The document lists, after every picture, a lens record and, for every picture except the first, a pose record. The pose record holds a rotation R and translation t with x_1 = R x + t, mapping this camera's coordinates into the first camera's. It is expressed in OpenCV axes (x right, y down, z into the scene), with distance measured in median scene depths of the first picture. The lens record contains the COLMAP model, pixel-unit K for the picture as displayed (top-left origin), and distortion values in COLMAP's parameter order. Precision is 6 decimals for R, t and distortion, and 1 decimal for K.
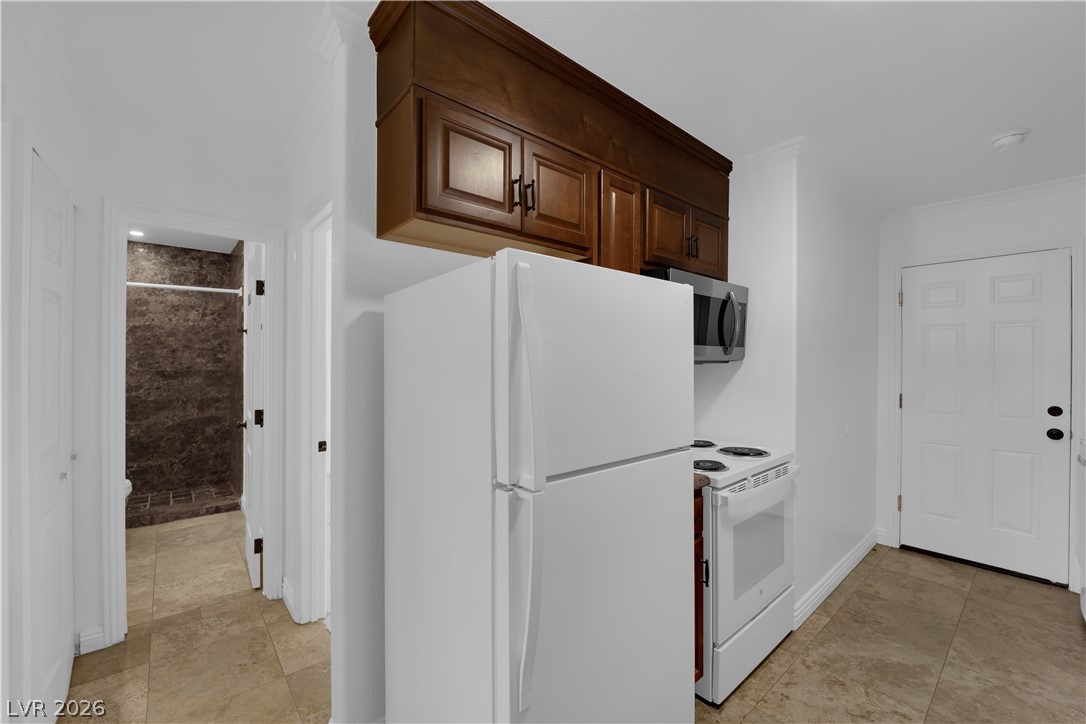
lens RADIAL K [[439.6, 0, 547.6], [0, 439.6, 364.6], [0, 0, 1]] dist [-0.007280, -0.000257]
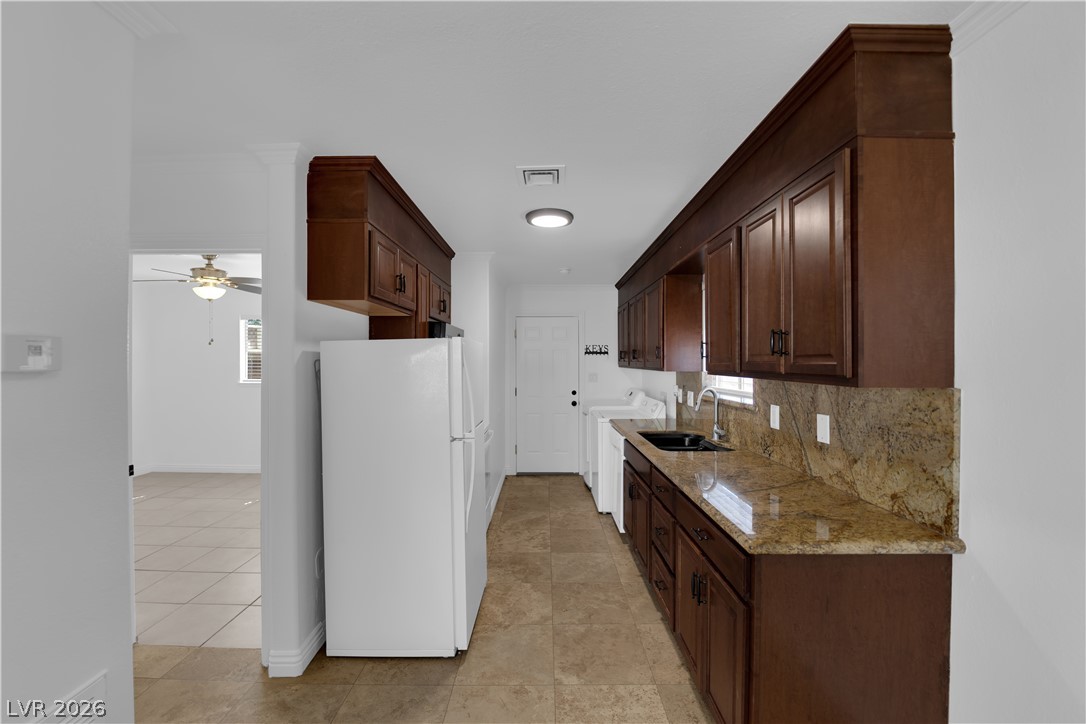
lens RADIAL K [[439.6, 0, 536.2], [0, 439.6, 362.9], [0, 0, 1]] dist [-0.007280, -0.000257]
pose [[0.672859, -0.006582, 0.739741, -0.713544], [0.006712, 0.999974, 0.002792, -0.059926], [-0.739740, 0.003087, 0.672886, -0.403875]]
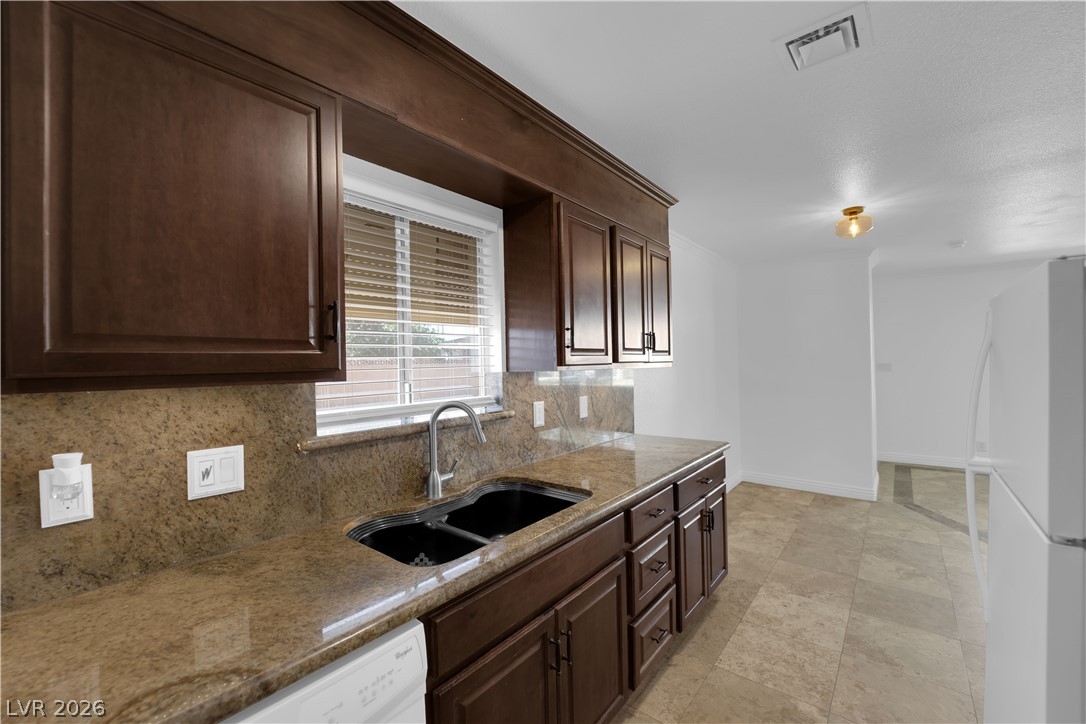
lens RADIAL K [[439.6, 0, 547.2], [0, 439.6, 358.4], [0, 0, 1]] dist [-0.007280, -0.000257]
pose [[-0.985931, 0.014021, -0.166564, 0.715585], [0.015323, 0.999861, -0.006533, -0.041561], [0.166449, -0.008993, -0.986009, 0.988515]]
